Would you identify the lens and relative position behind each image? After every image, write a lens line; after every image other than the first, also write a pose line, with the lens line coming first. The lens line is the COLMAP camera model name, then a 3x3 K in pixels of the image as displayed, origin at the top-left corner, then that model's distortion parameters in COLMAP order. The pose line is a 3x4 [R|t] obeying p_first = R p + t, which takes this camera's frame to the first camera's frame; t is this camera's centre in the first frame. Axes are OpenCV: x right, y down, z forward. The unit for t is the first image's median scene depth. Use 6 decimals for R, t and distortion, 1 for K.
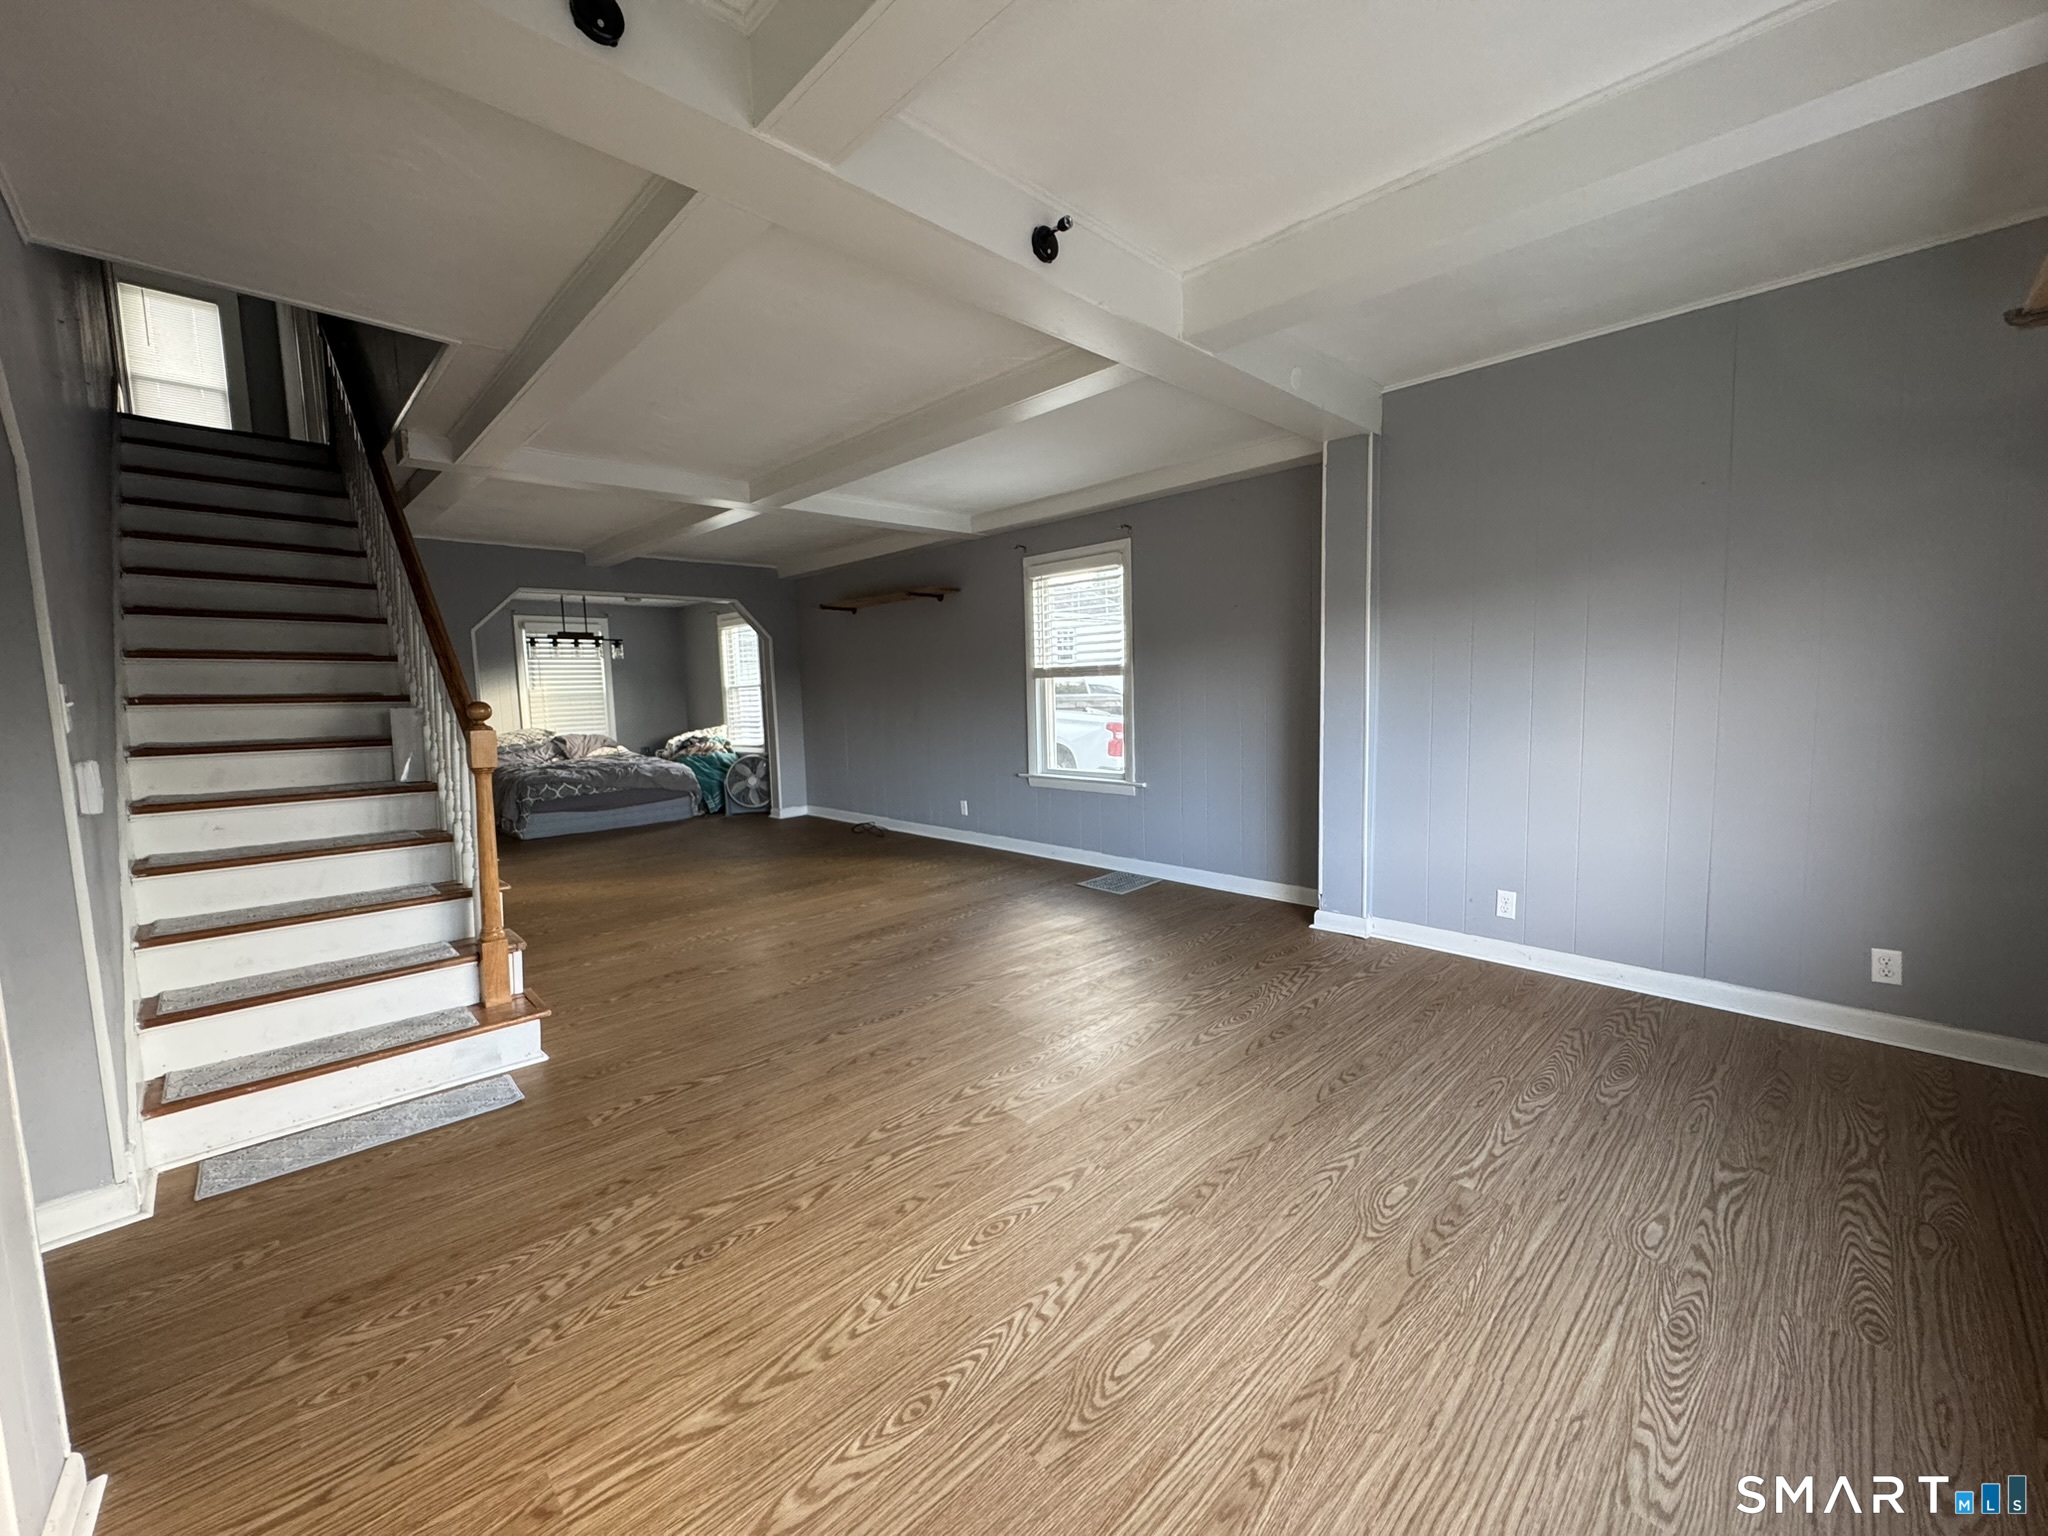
lens RADIAL K [[814.5, 0, 1022.2], [0, 814.5, 770.0], [0, 0, 1]] dist [-0.003598, -0.000053]
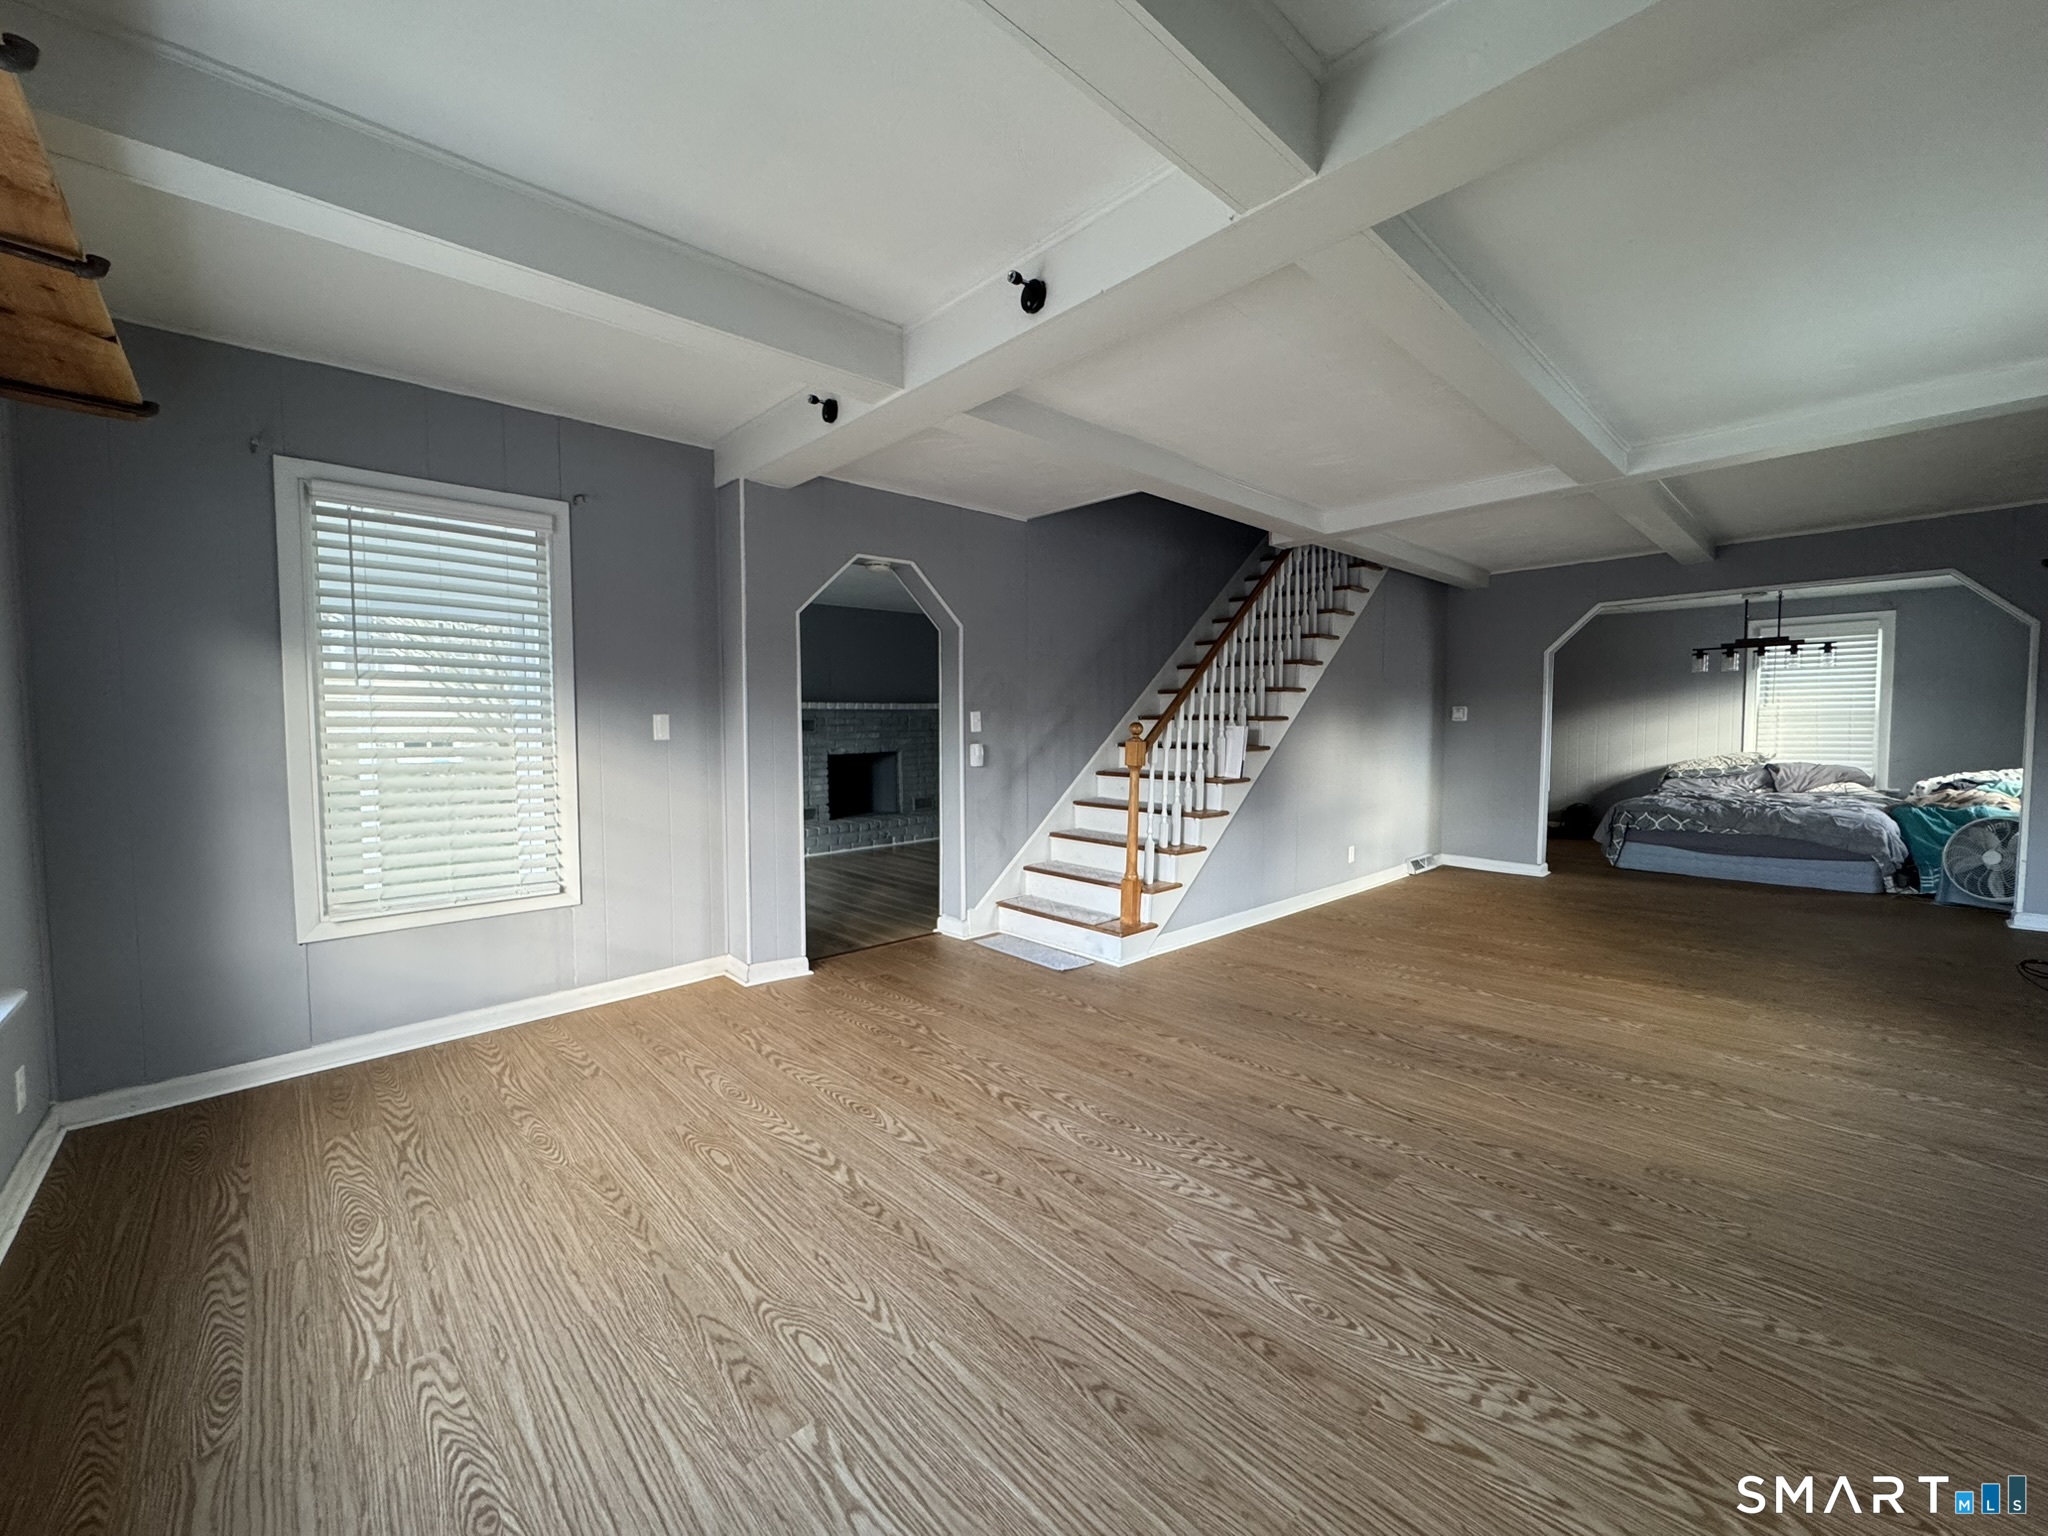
lens RADIAL K [[814.5, 0, 1013.5], [0, 814.5, 743.7], [0, 0, 1]] dist [-0.003598, -0.000053]
pose [[-0.030834, 0.049246, -0.998311, 1.317778], [-0.094355, 0.994182, 0.051956, -0.152863], [0.995061, 0.095797, -0.026008, 1.237312]]
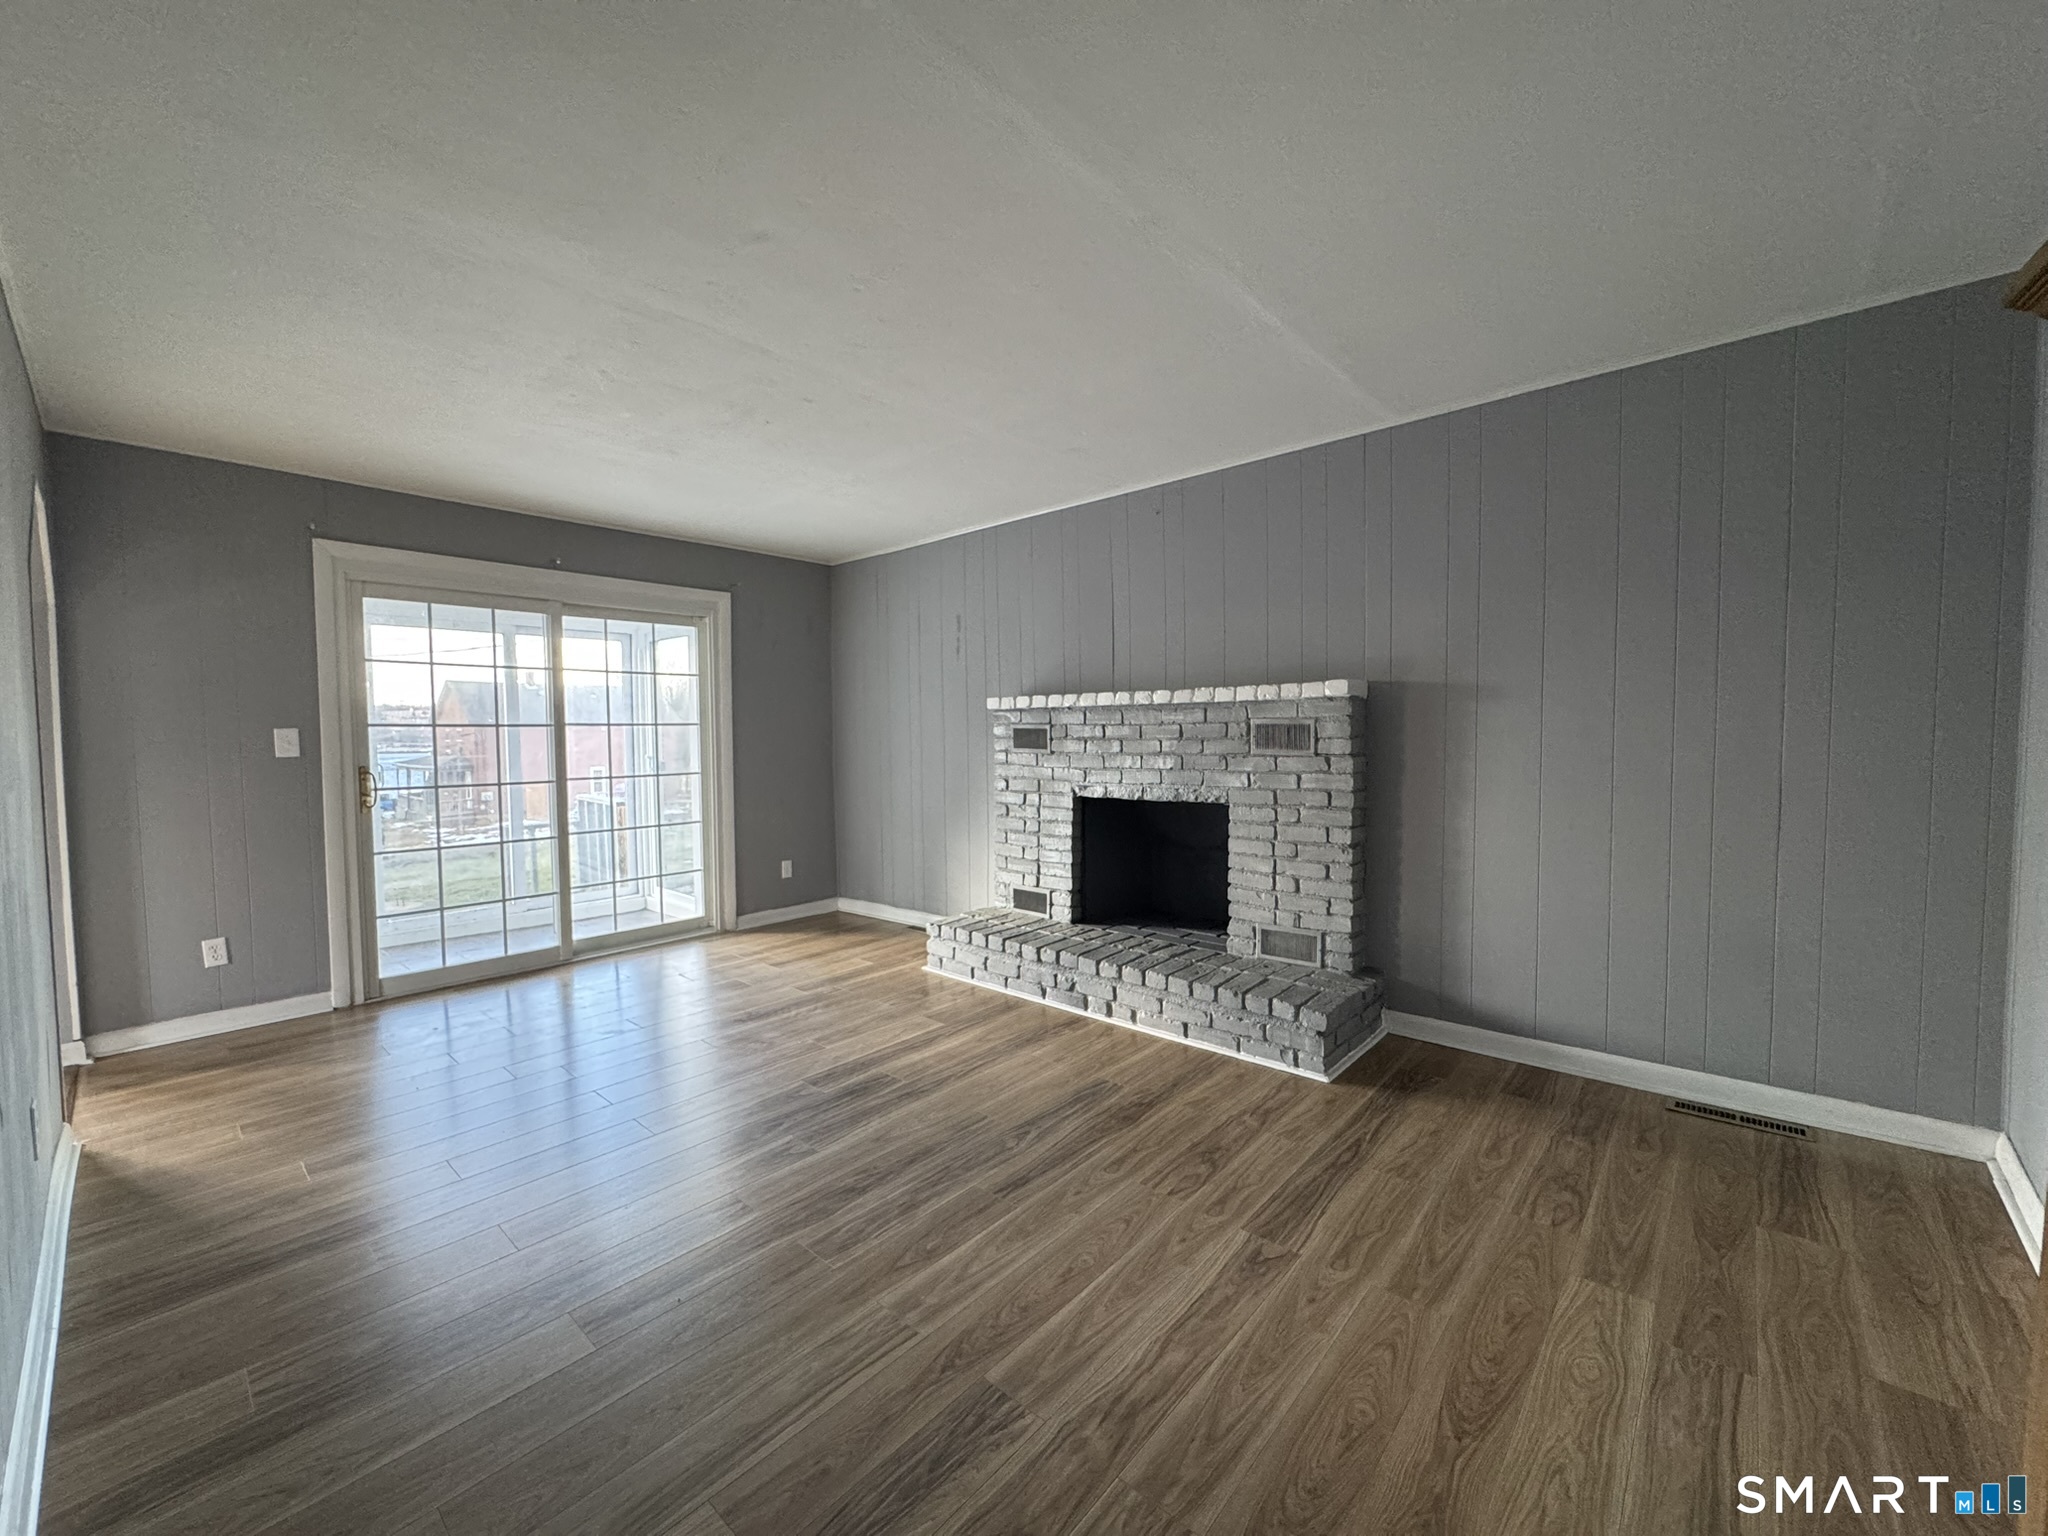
lens RADIAL K [[814.5, 0, 1030.4], [0, 814.5, 769.9], [0, 0, 1]] dist [-0.003598, -0.000053]
pose [[-0.997430, 0.030311, -0.064915, -2.631650], [0.019800, 0.987426, 0.156837, -0.193694], [0.068853, 0.155149, -0.985489, 2.283316]]
